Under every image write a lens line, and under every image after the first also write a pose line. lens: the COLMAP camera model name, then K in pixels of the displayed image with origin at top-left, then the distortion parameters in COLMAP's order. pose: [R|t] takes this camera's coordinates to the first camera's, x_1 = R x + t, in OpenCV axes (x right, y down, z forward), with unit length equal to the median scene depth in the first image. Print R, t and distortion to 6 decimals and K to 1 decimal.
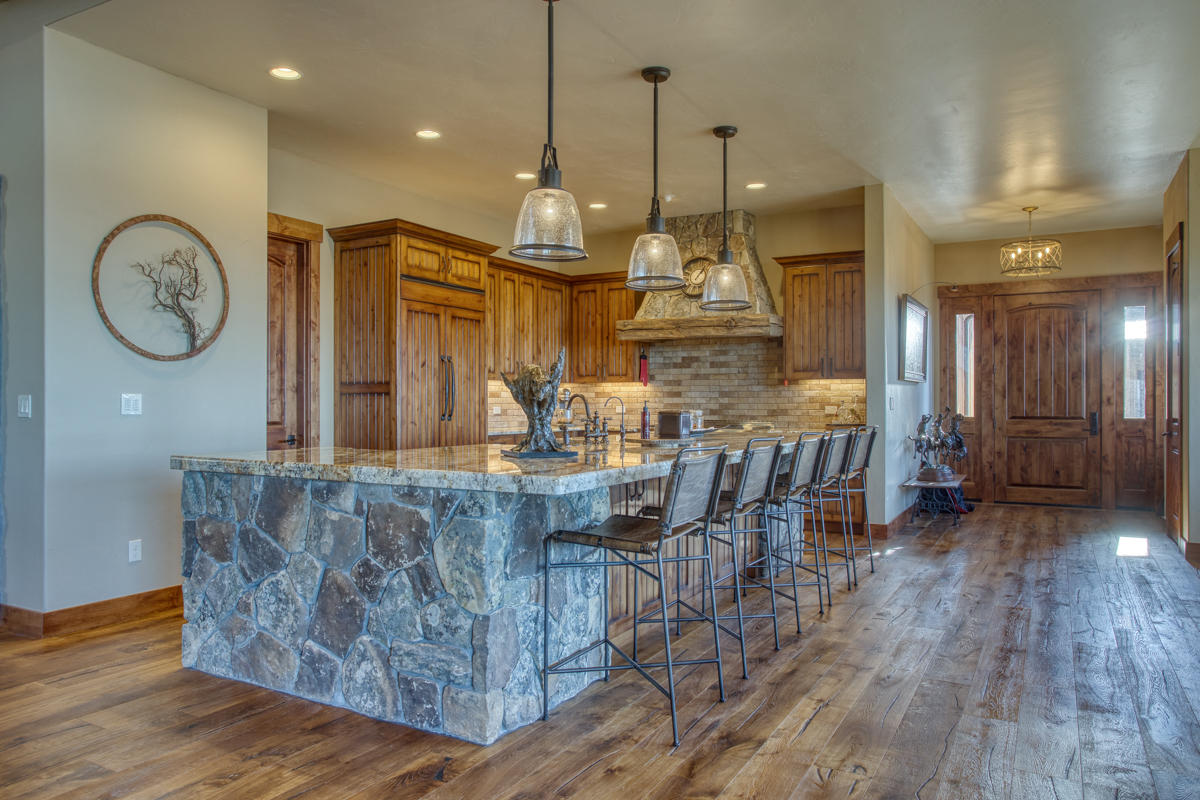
lens RADIAL K [[817.3, 0, 600.0], [0, 817.3, 400.0], [0, 0, 1]] dist [-0.065492, 0.087557]
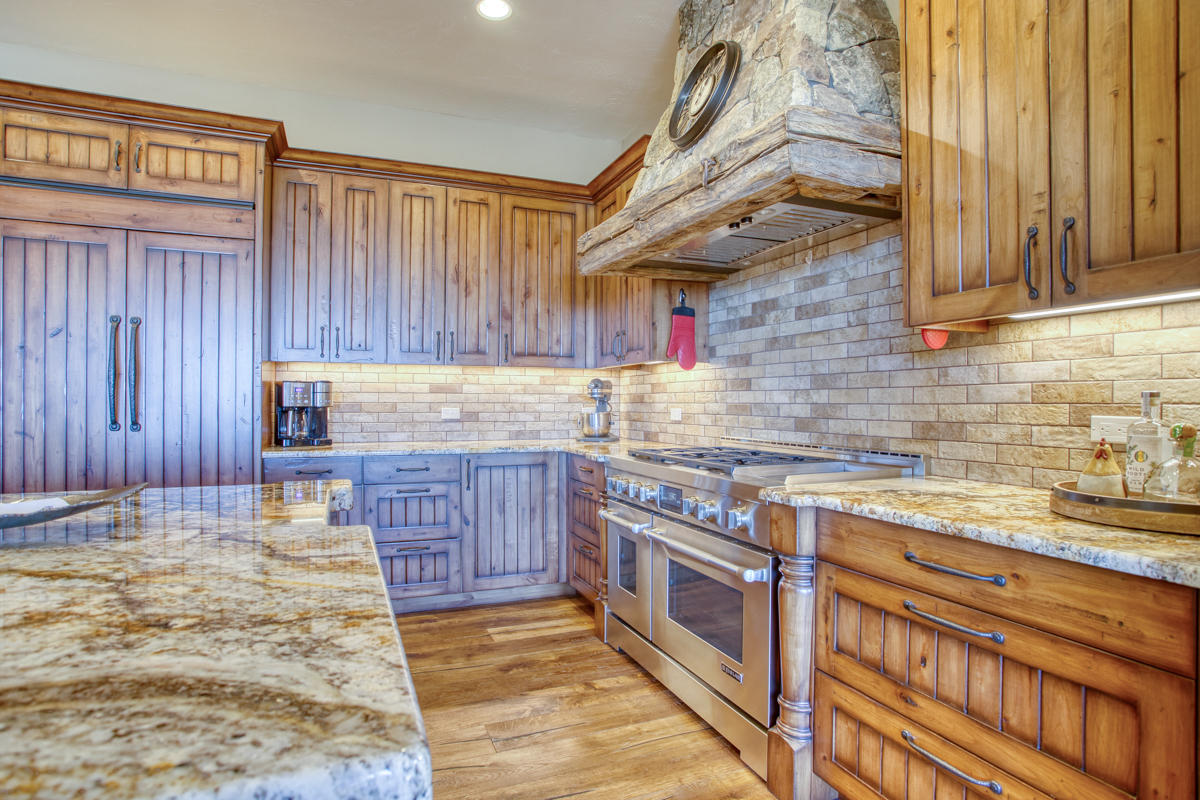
lens RADIAL K [[624.9, 0, 581.0], [0, 624.9, 406.4], [0, 0, 1]] dist [-0.035236, 0.000432]
pose [[0.777571, 0.005743, -0.628769, 0.243997], [-0.000545, 0.999964, 0.008459, 0.002813], [0.628795, -0.006235, 0.777546, 0.652743]]
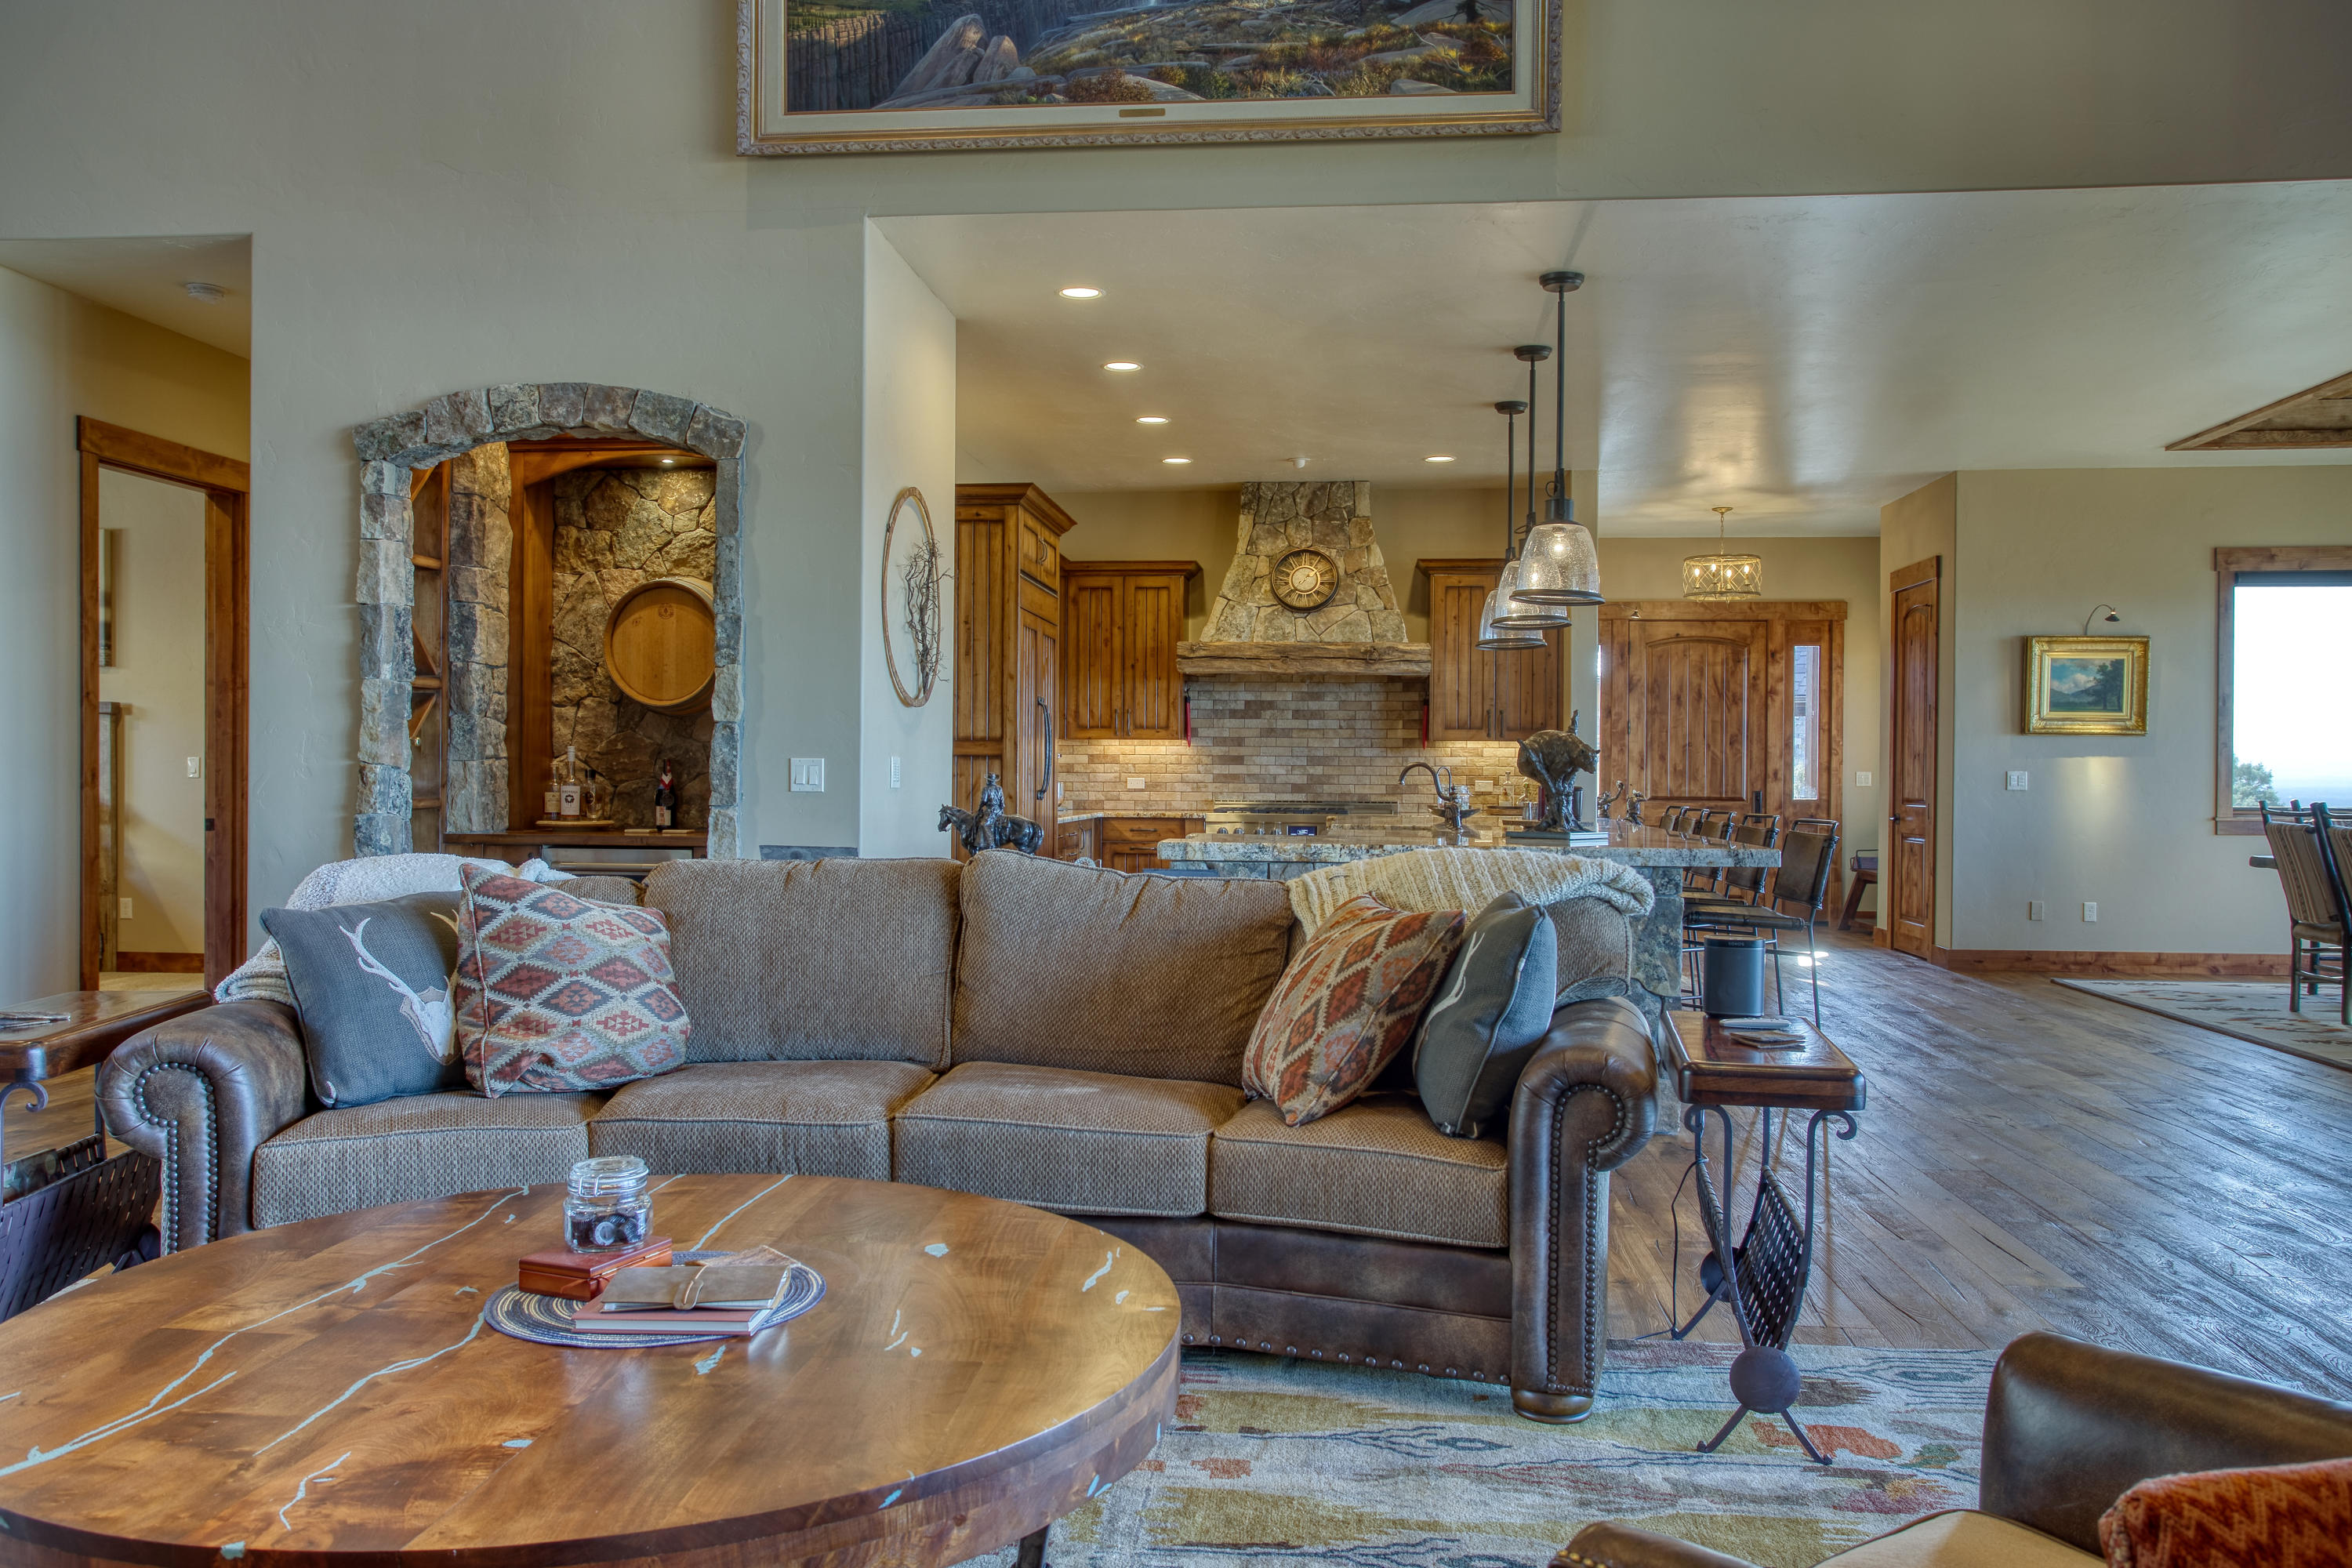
lens RADIAL K [[1693.1, 0, 1176.0], [0, 1693.1, 784.0], [0, 0, 1]] dist [-0.009866, -0.004111]
pose [[0.922419, 0.005560, 0.386150, -0.448690], [-0.009937, 0.999907, 0.009338, 0.000059], [-0.386062, -0.012451, 0.922389, -0.187957]]
